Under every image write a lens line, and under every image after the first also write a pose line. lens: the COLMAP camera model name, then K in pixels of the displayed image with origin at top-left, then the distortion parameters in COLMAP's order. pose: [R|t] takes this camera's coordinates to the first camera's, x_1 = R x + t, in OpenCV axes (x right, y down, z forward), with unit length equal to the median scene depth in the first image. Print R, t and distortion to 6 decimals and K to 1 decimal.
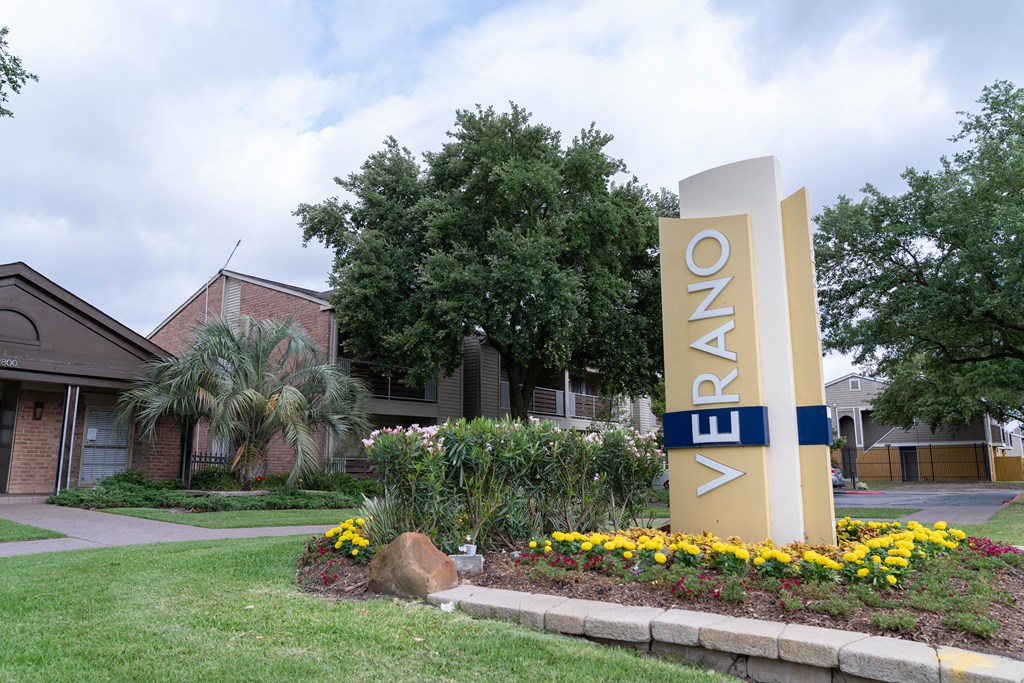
lens RADIAL K [[635.6, 0, 509.2], [0, 635.6, 362.3], [0, 0, 1]] dist [-0.016574, -0.000738]
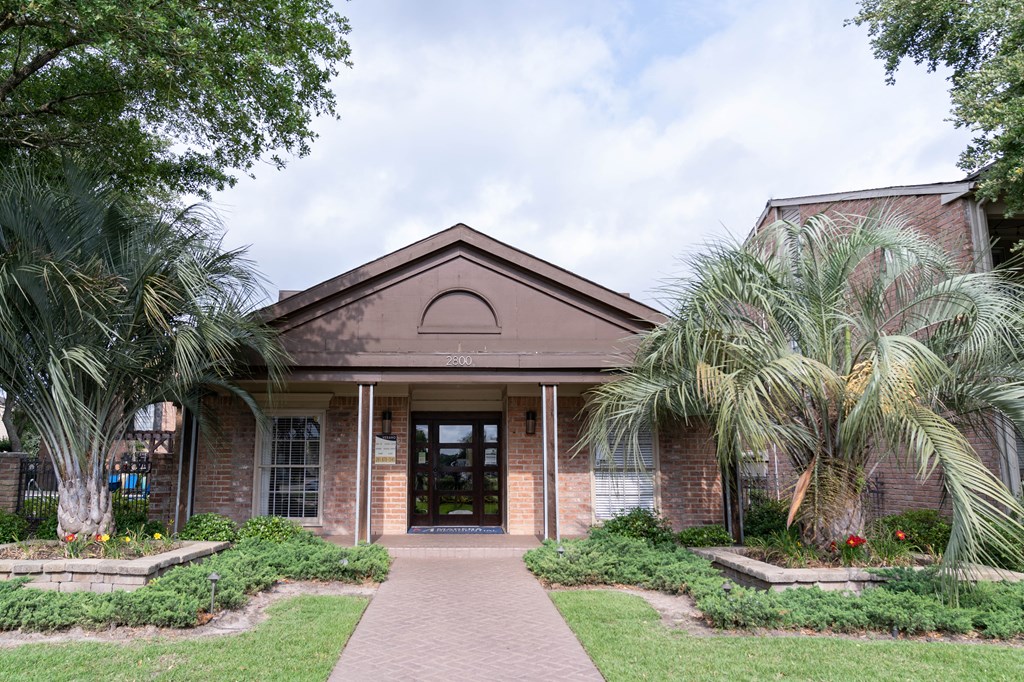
lens RADIAL K [[635.6, 0, 509.2], [0, 635.6, 361.8], [0, 0, 1]] dist [-0.016574, -0.000738]
pose [[0.606059, -0.125118, -0.785518, -0.159331], [0.129289, 0.989914, -0.057923, 0.043997], [0.784842, -0.066454, 0.616122, 0.507484]]
